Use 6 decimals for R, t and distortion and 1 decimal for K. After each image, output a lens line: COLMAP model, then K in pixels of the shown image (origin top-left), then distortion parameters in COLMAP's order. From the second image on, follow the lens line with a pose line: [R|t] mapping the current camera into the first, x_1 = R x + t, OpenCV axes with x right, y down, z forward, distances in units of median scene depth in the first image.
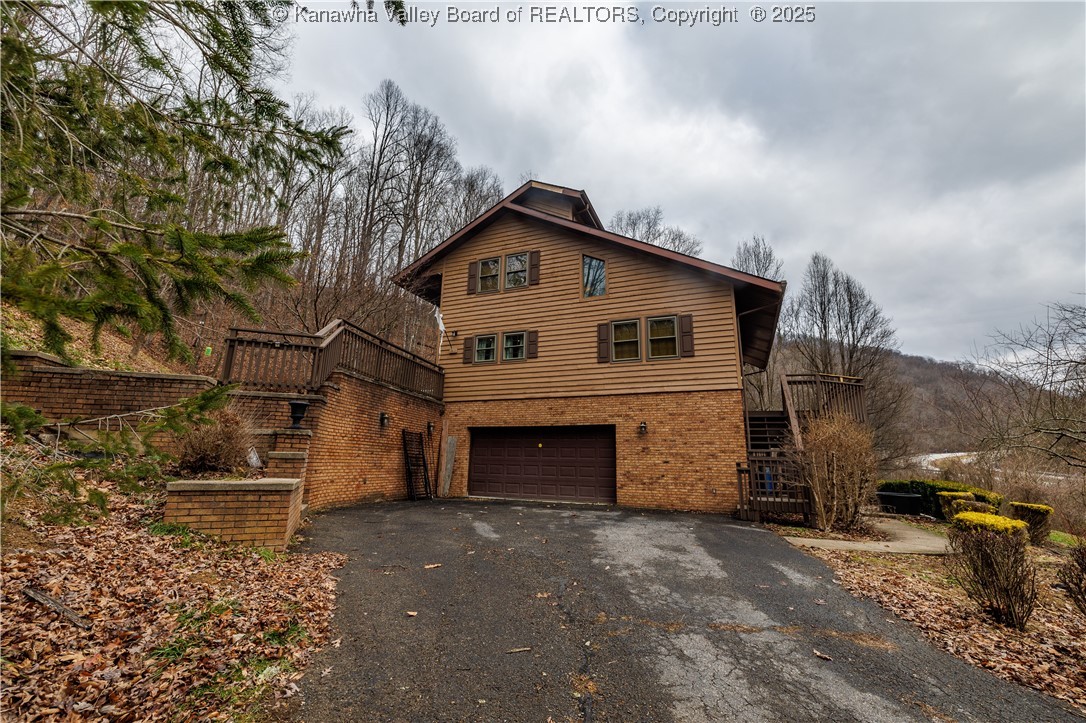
lens RADIAL K [[451.4, 0, 547.1], [0, 451.4, 356.3], [0, 0, 1]] dist [-0.001324, 0.000196]
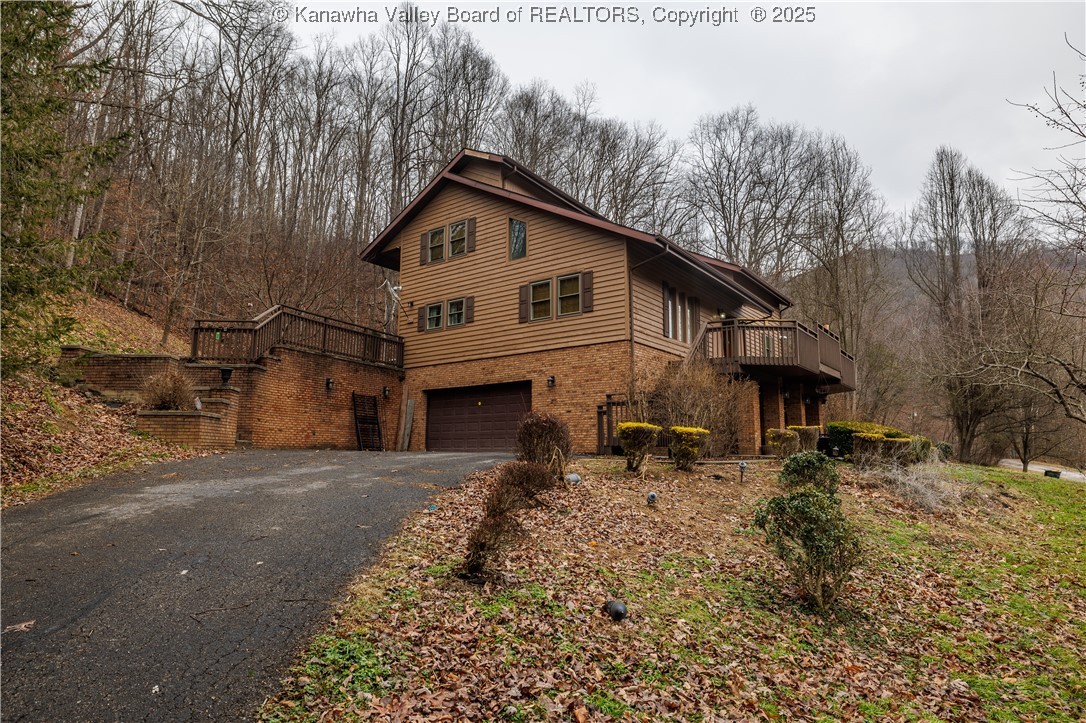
lens RADIAL K [[610.3, 0, 549.5], [0, 610.3, 357.2], [0, 0, 1]] dist [-0.000201, 0.000106]
pose [[0.969760, -0.056718, -0.237380, 0.507884], [0.073481, 0.995345, 0.062366, 0.009433], [0.232738, -0.077923, 0.969413, -0.369200]]
